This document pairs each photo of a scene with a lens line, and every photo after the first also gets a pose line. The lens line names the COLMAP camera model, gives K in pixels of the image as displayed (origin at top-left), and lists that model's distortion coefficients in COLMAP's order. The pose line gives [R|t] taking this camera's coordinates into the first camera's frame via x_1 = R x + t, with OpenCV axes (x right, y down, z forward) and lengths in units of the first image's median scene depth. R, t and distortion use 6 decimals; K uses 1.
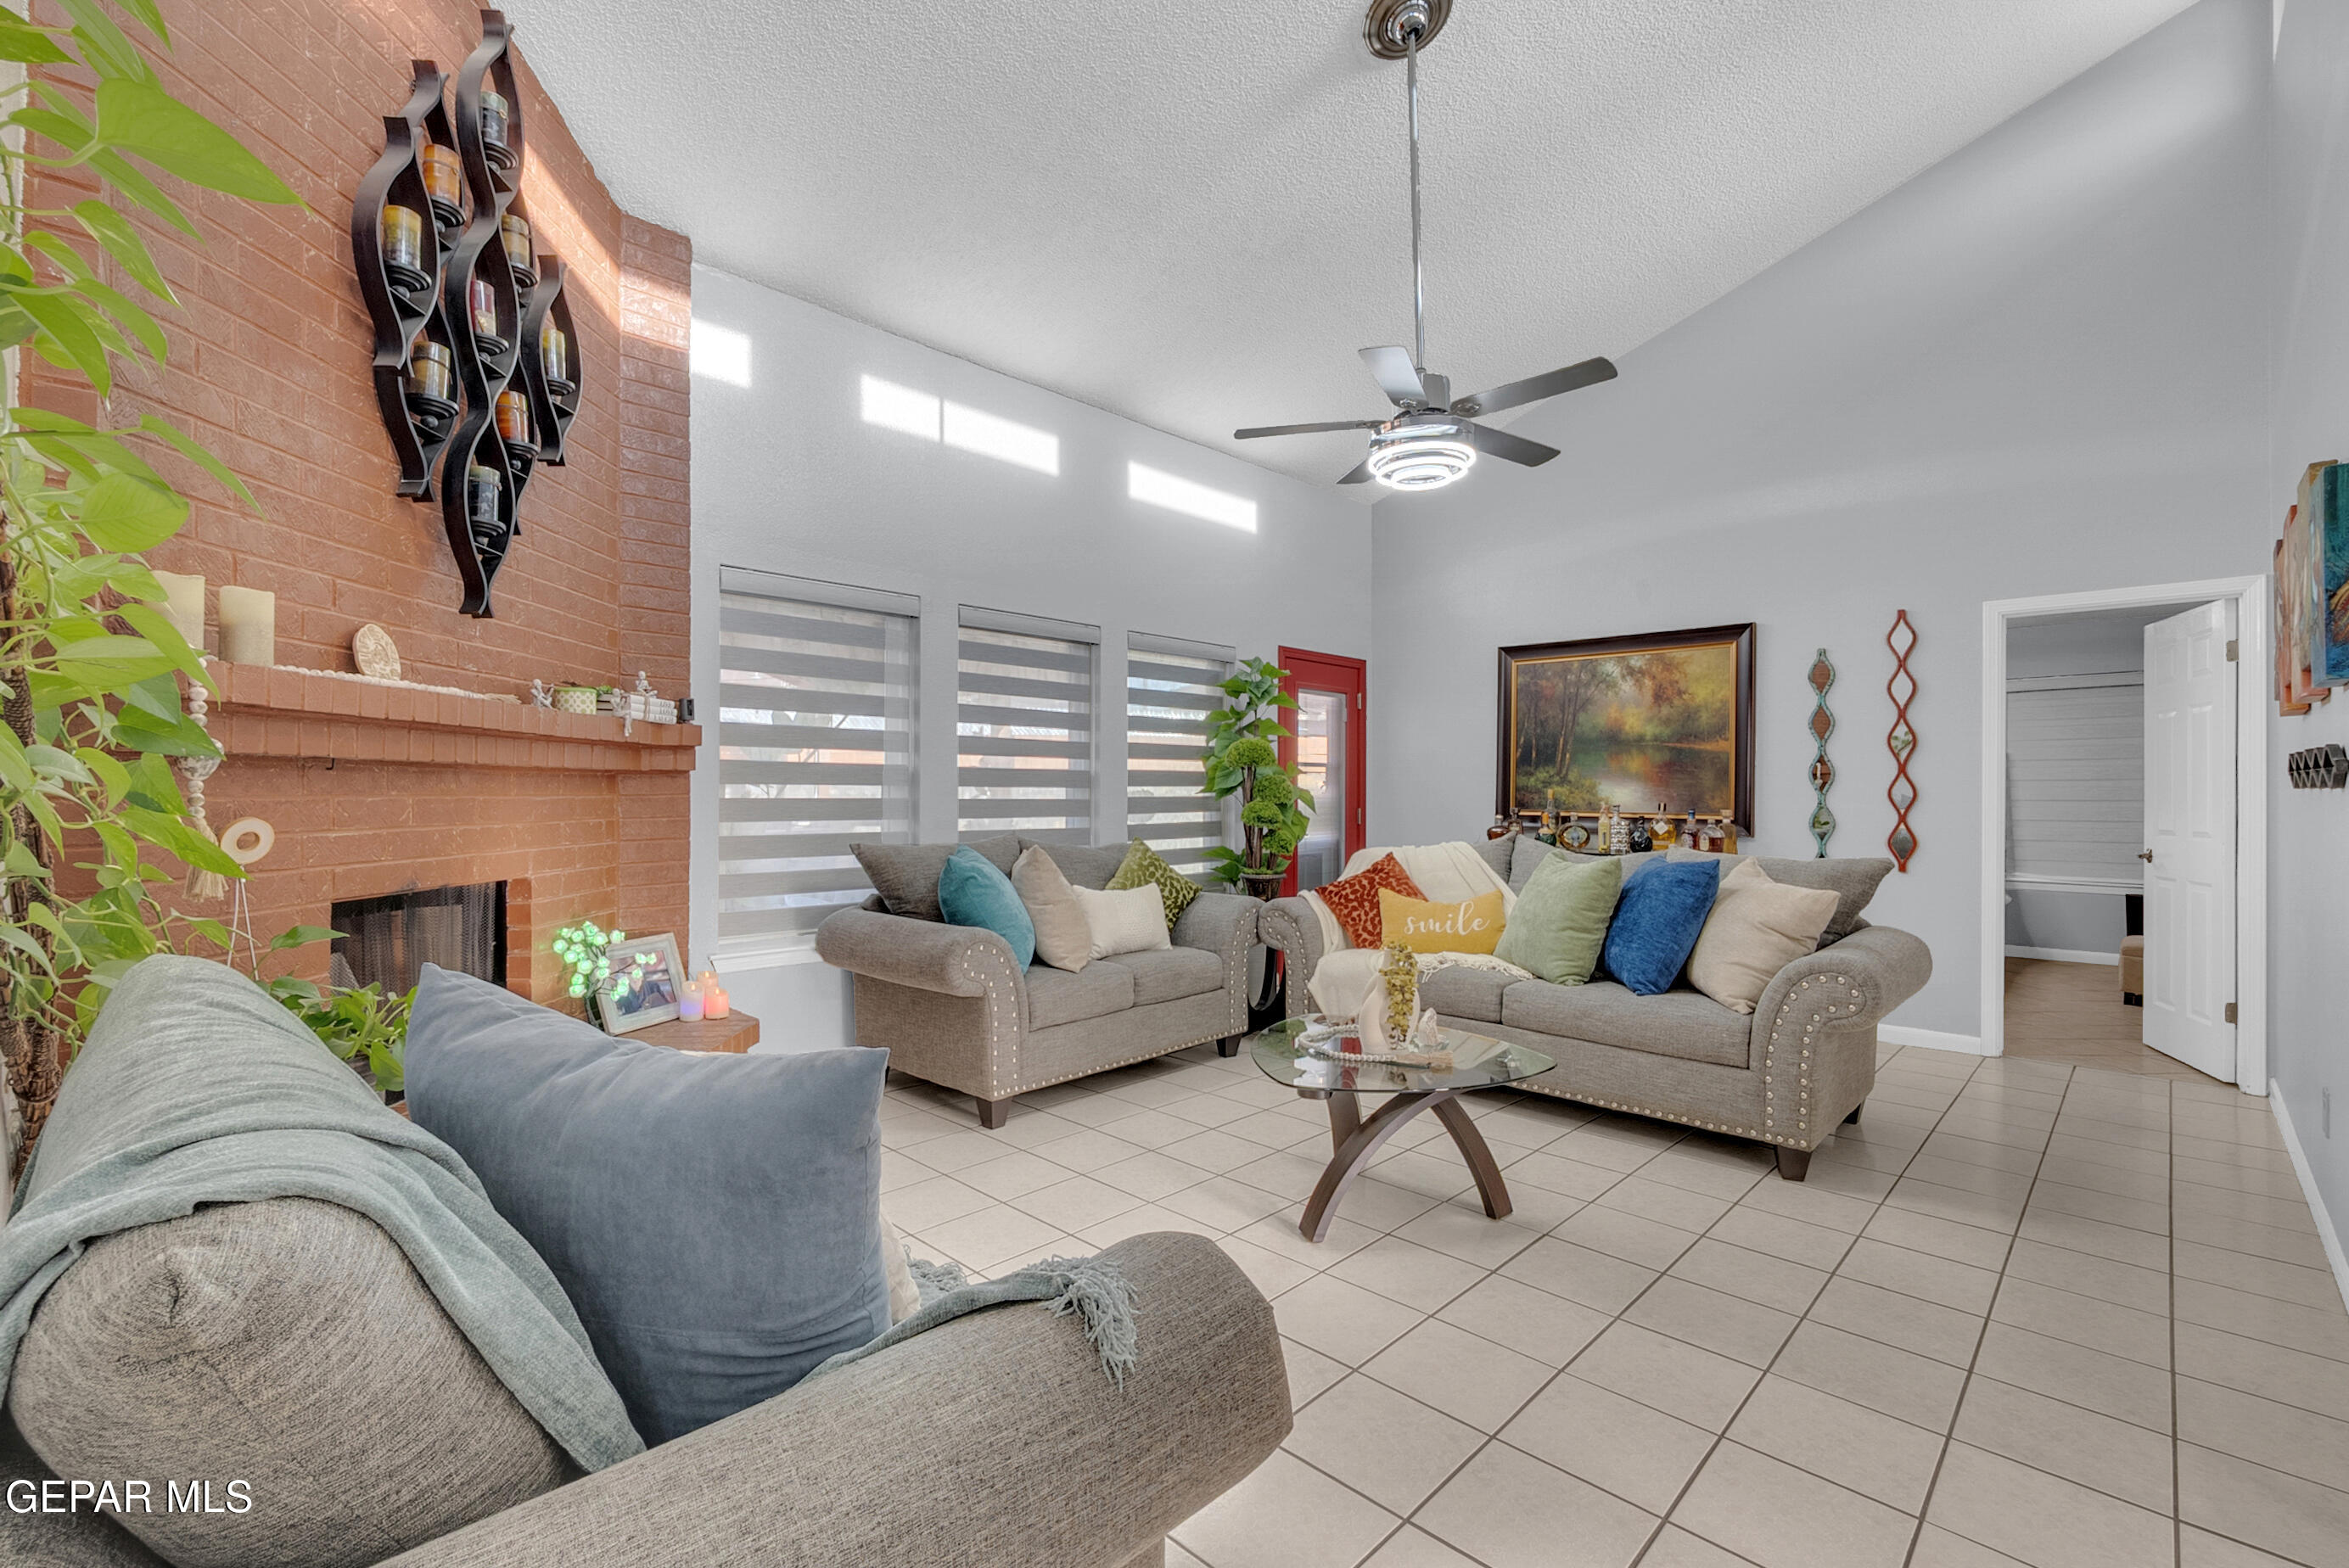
lens RADIAL K [[1019.0, 0, 1172.5], [0, 1019.0, 783.5], [0, 0, 1]] dist [0.001941, -0.001563]
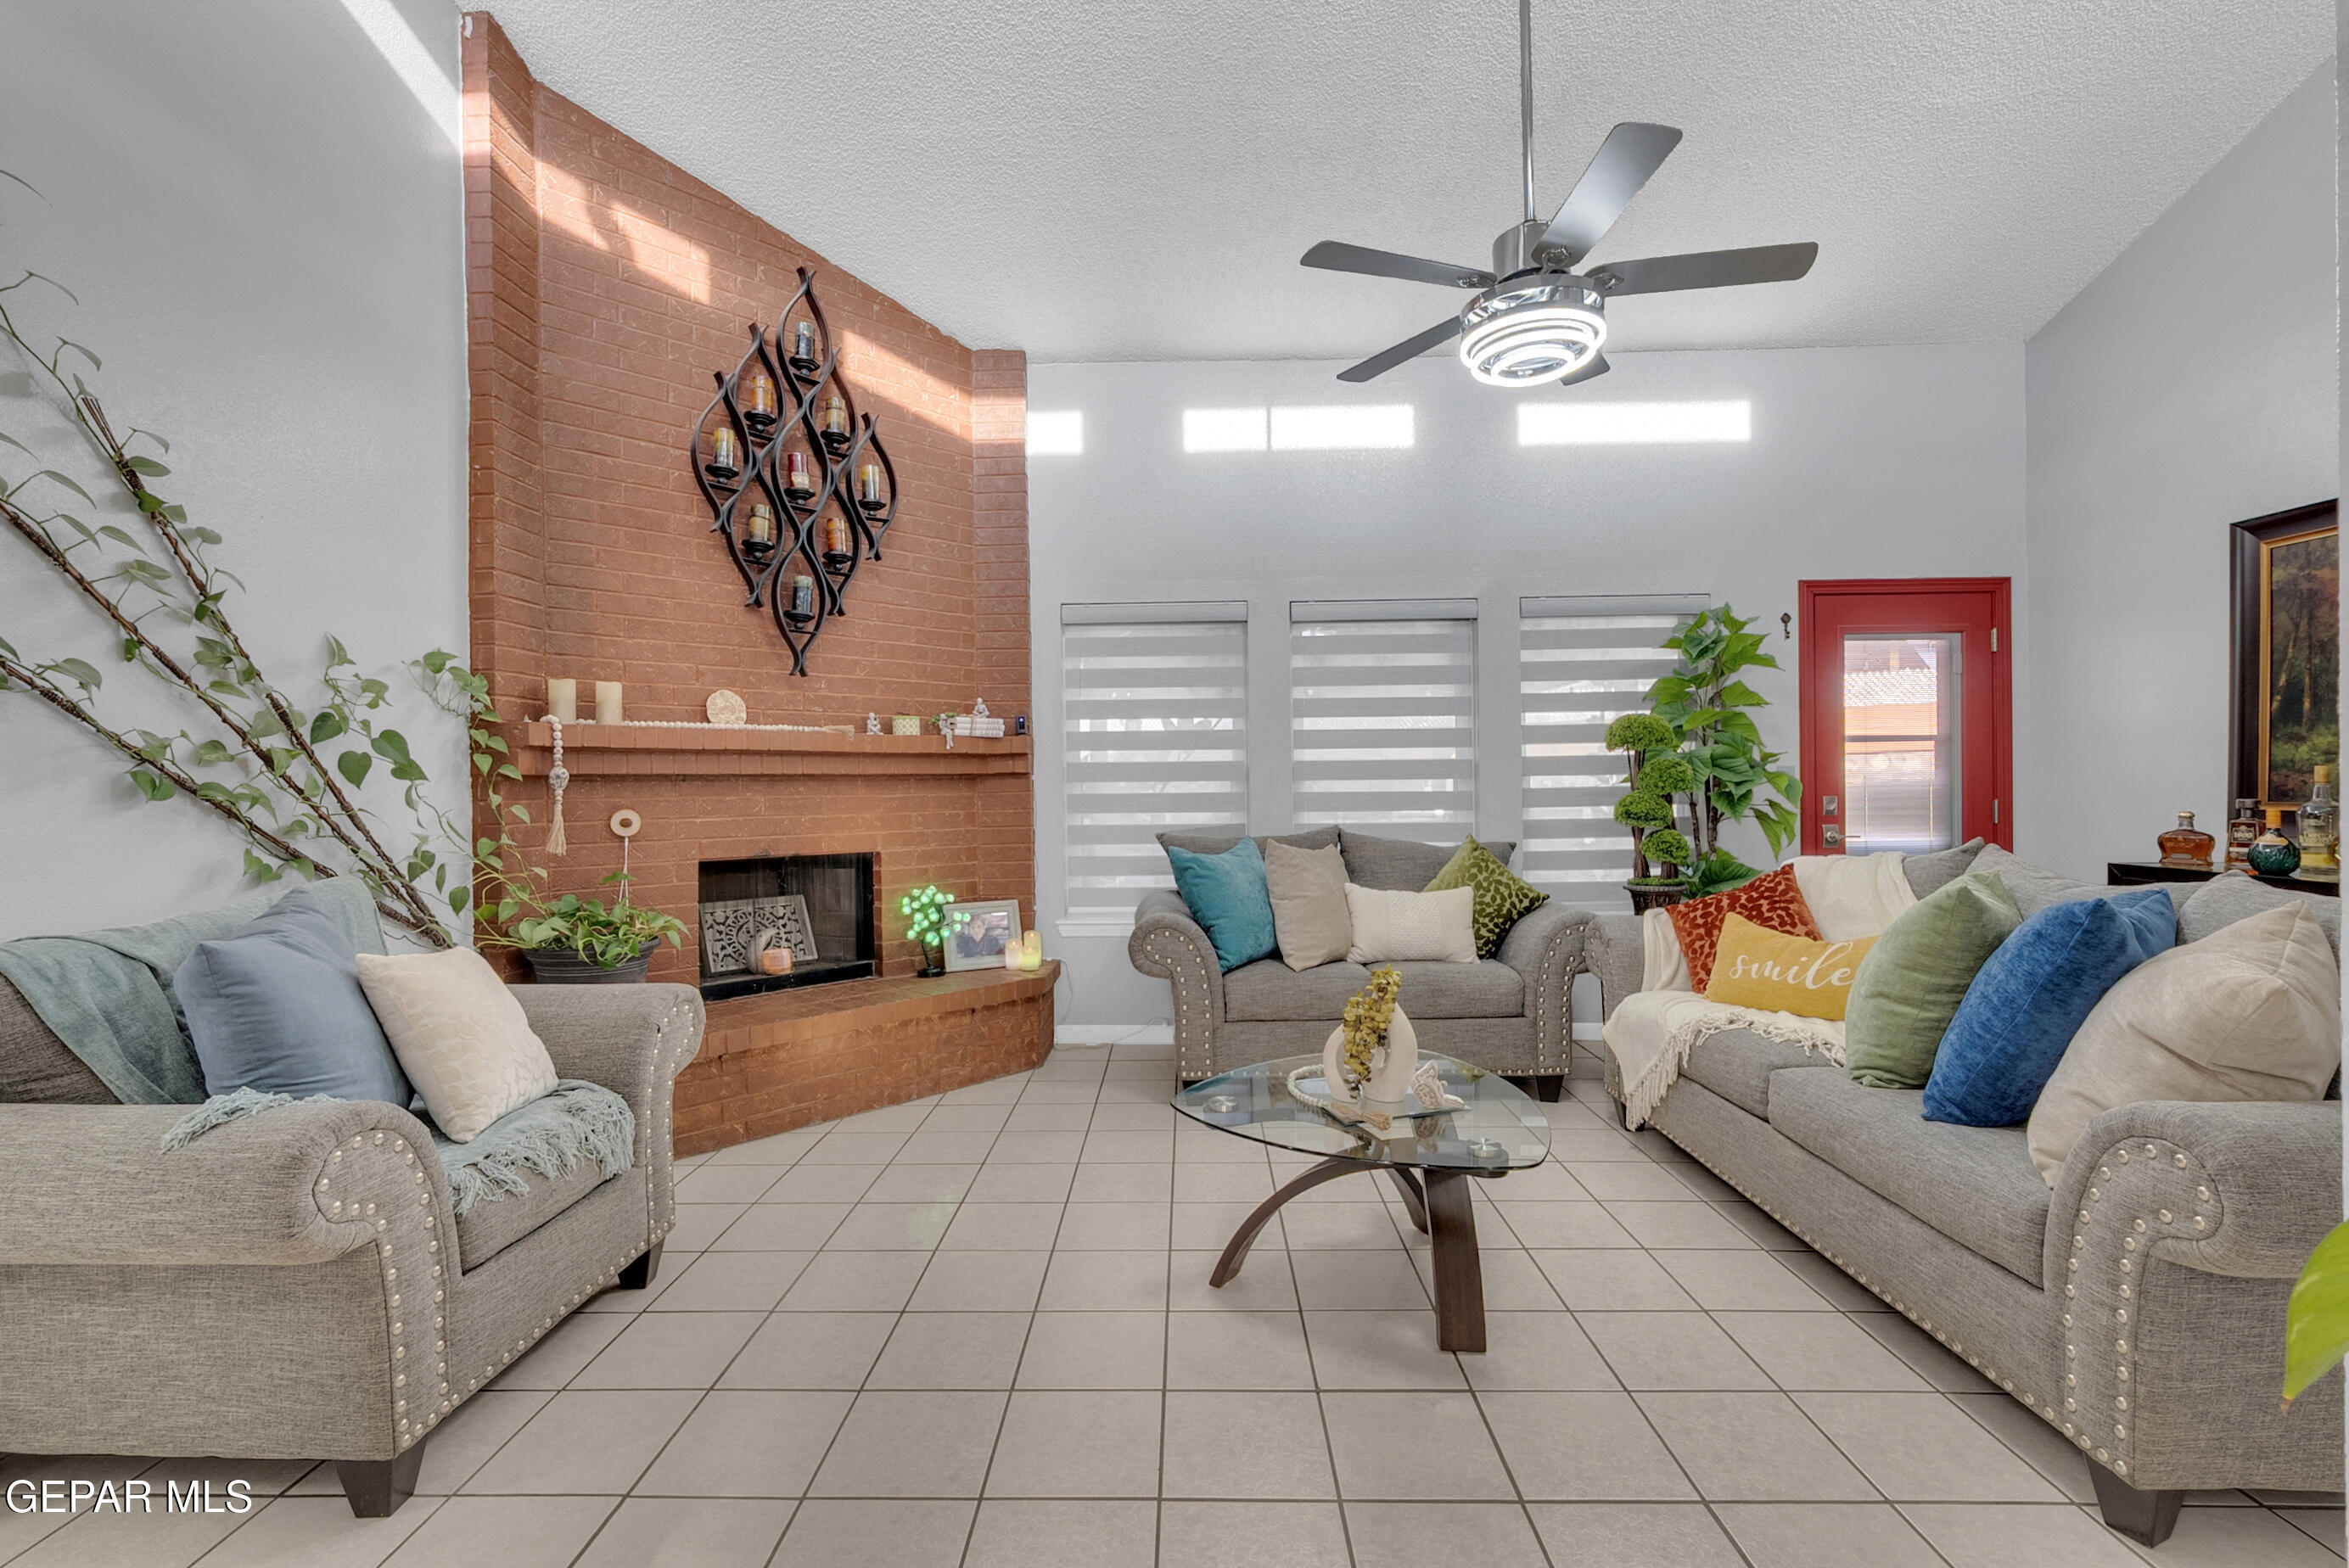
lens RADIAL K [[1019.0, 0, 1169.2], [0, 1019.0, 784.0], [0, 0, 1]] dist [0.001941, -0.001563]
pose [[0.682578, -0.012708, -0.730703, 0.645925], [0.020313, 0.999792, 0.001588, 0.003412], [0.730531, -0.015927, 0.682694, 0.302285]]
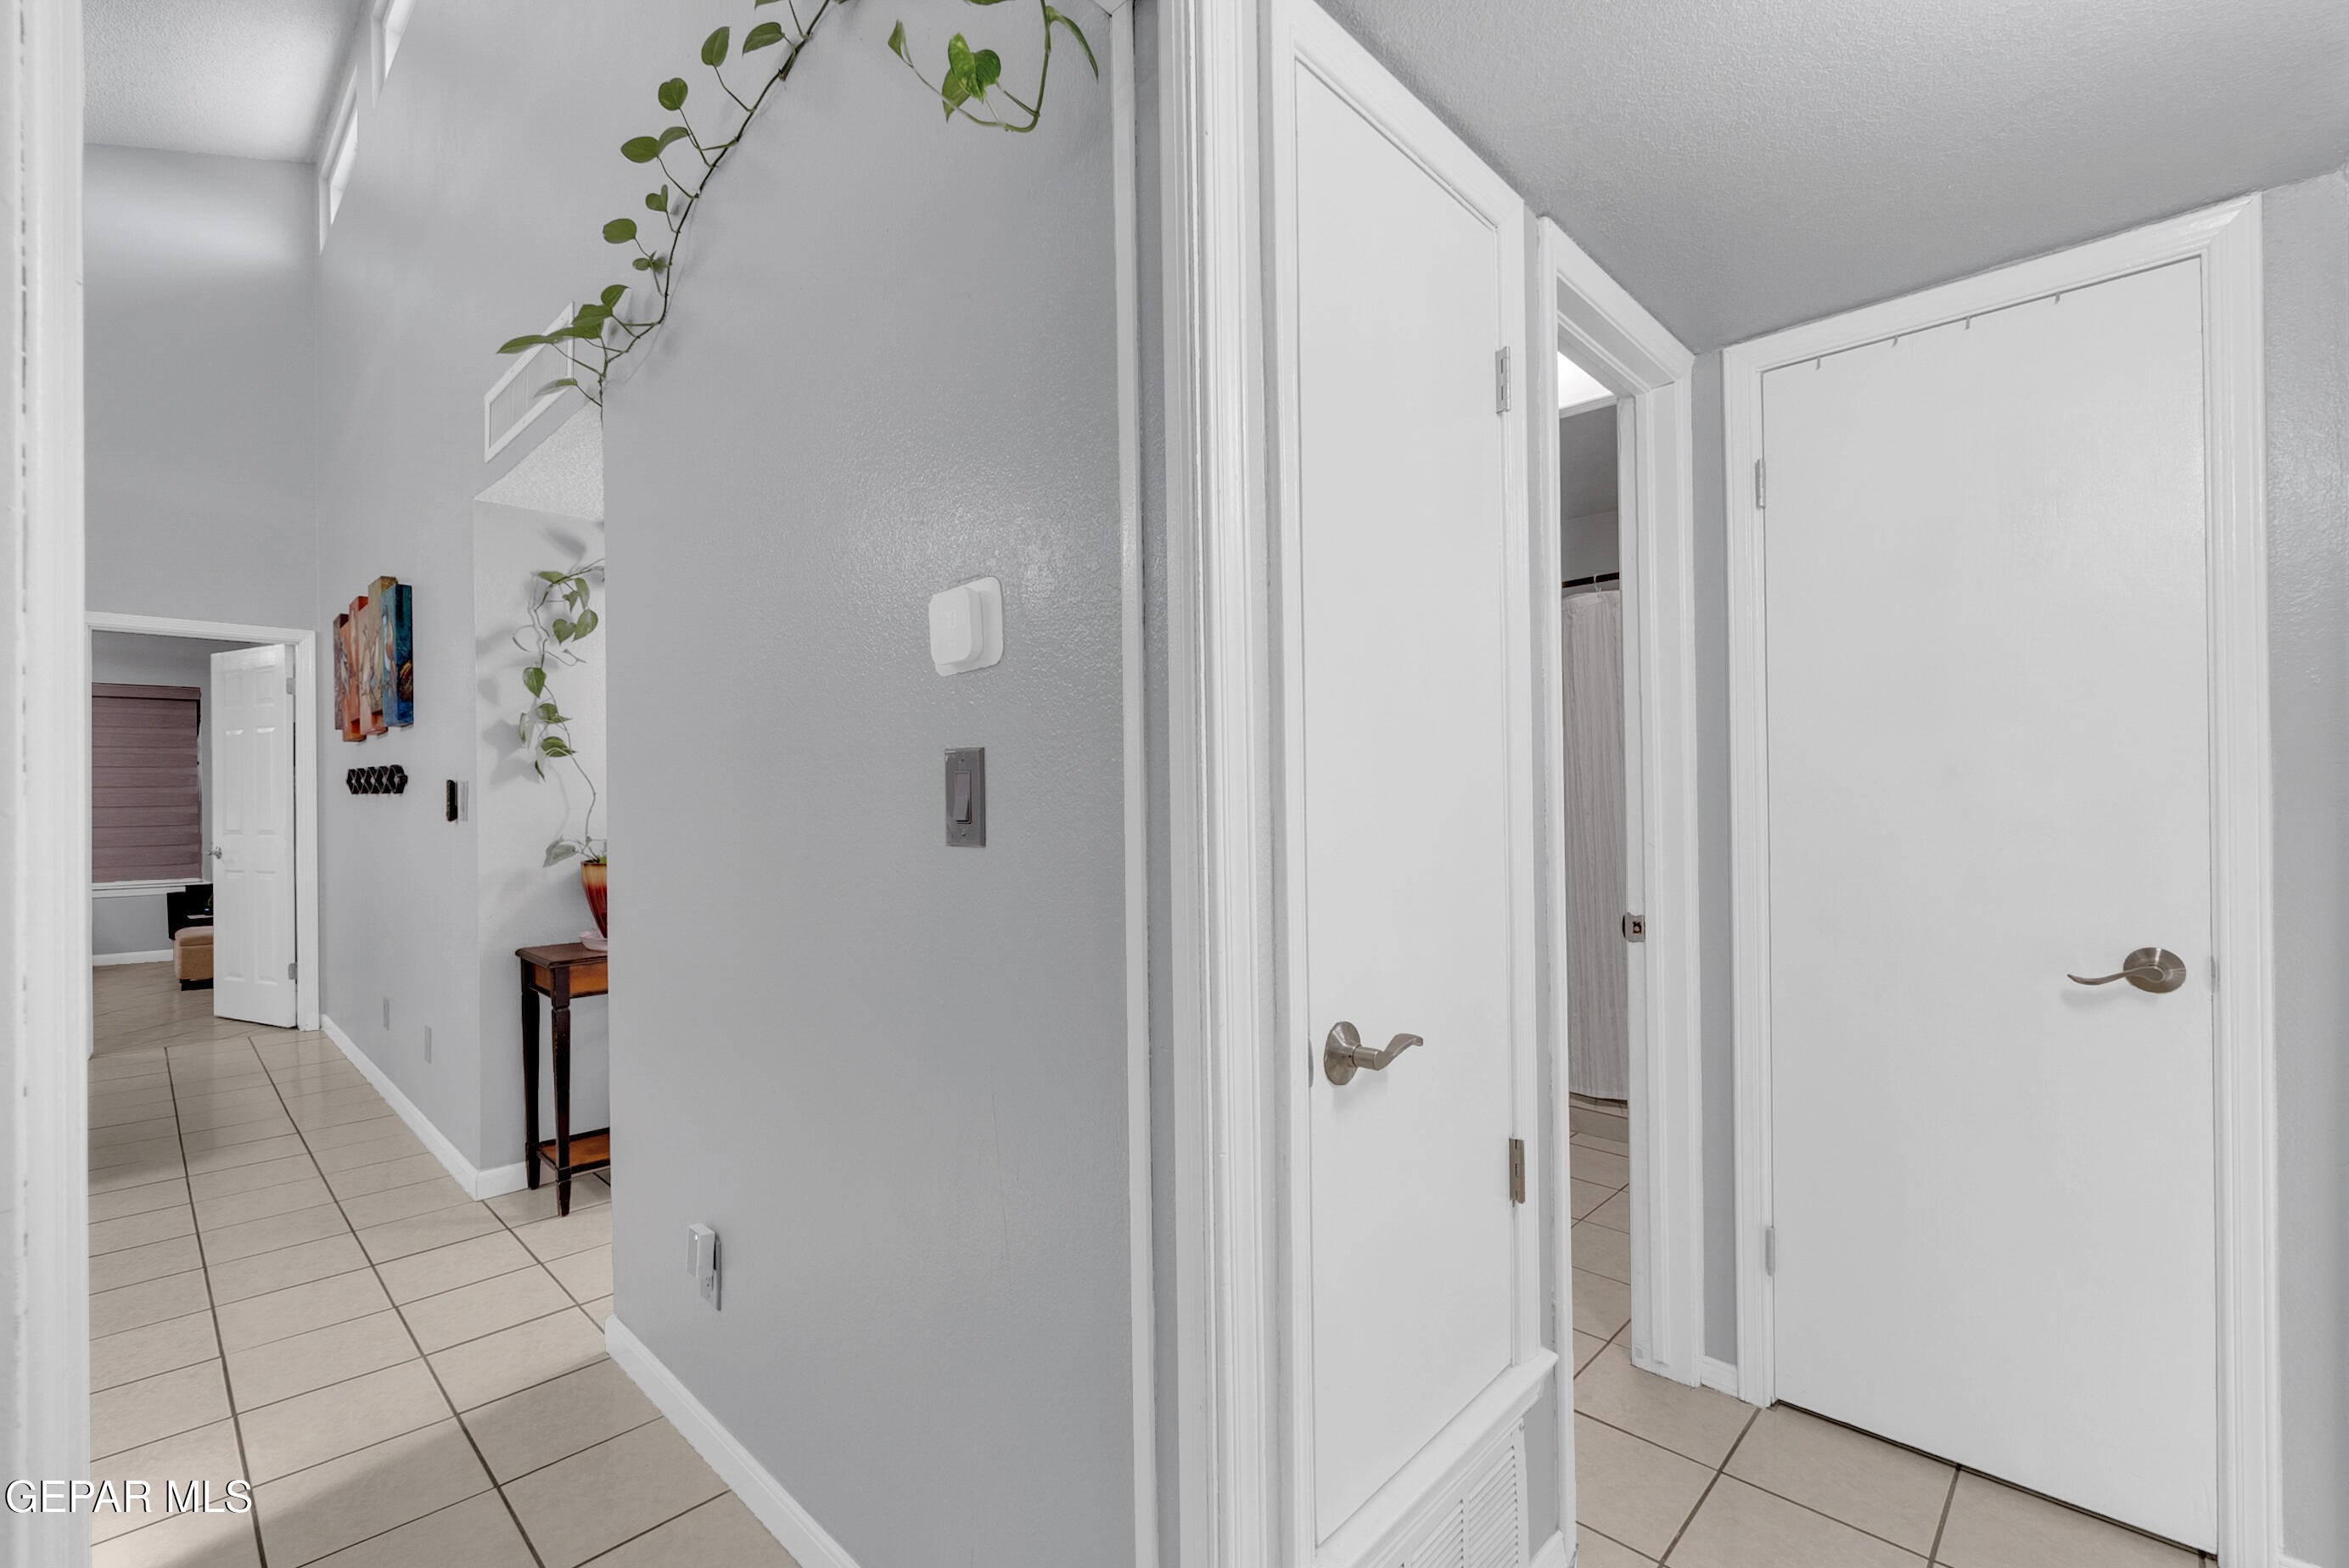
lens RADIAL K [[1019.0, 0, 1171.3], [0, 1019.0, 788.0], [0, 0, 1]] dist [0.001941, -0.001563]
pose [[0.003094, -0.001399, 0.999994, -0.177400], [0.005487, 0.999984, 0.001382, 0.000834], [-0.999980, 0.005482, 0.003101, -0.077533]]
